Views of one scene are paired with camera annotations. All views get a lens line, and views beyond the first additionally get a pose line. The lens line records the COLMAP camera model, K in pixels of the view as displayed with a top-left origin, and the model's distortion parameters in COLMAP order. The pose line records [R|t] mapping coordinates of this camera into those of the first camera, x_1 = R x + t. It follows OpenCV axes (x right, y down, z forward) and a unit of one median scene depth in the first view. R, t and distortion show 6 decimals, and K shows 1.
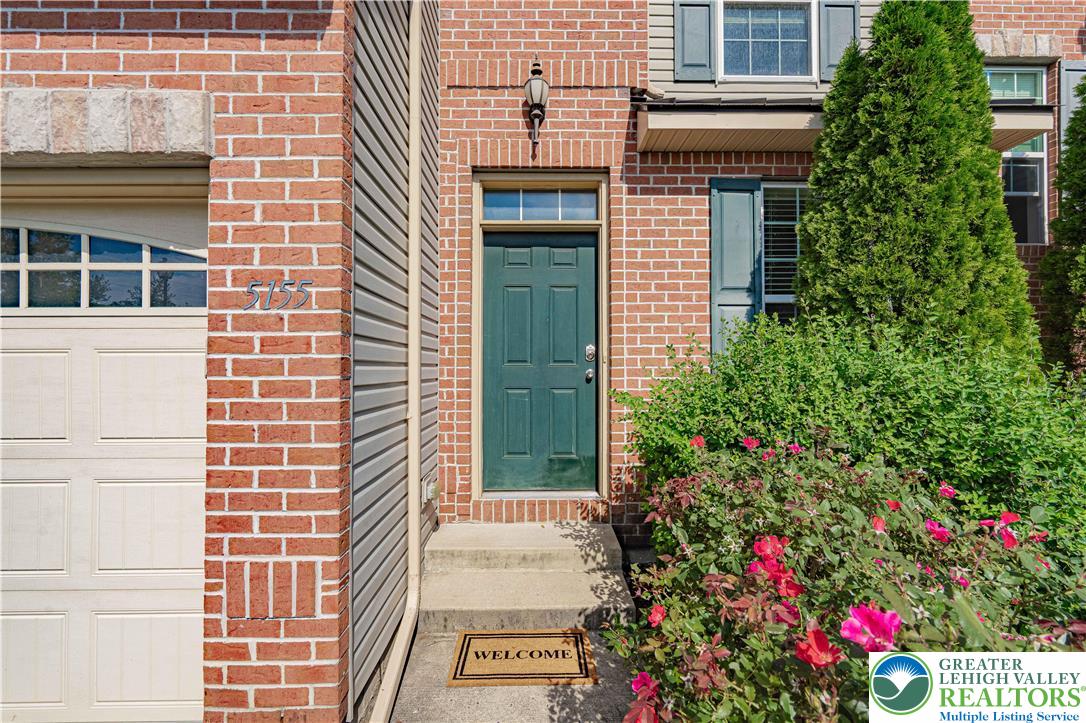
lens RADIAL K [[497.5, 0, 541.6], [0, 497.5, 363.1], [0, 0, 1]] dist [-0.001602, 0.001814]
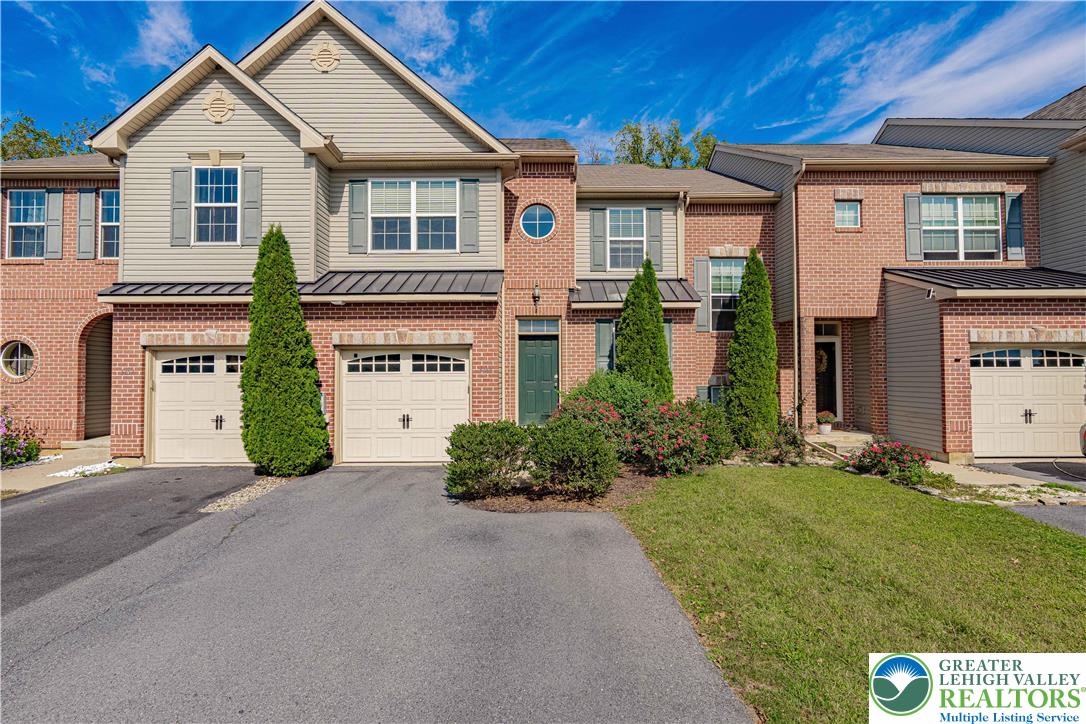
lens RADIAL K [[497.5, 0, 539.3], [0, 497.5, 363.2], [0, 0, 1]] dist [-0.001602, 0.001814]
pose [[0.999915, -0.004800, -0.012103, 0.038423], [0.004601, 0.999855, -0.016410, -0.060072], [0.012180, 0.016352, 0.999792, -1.968693]]
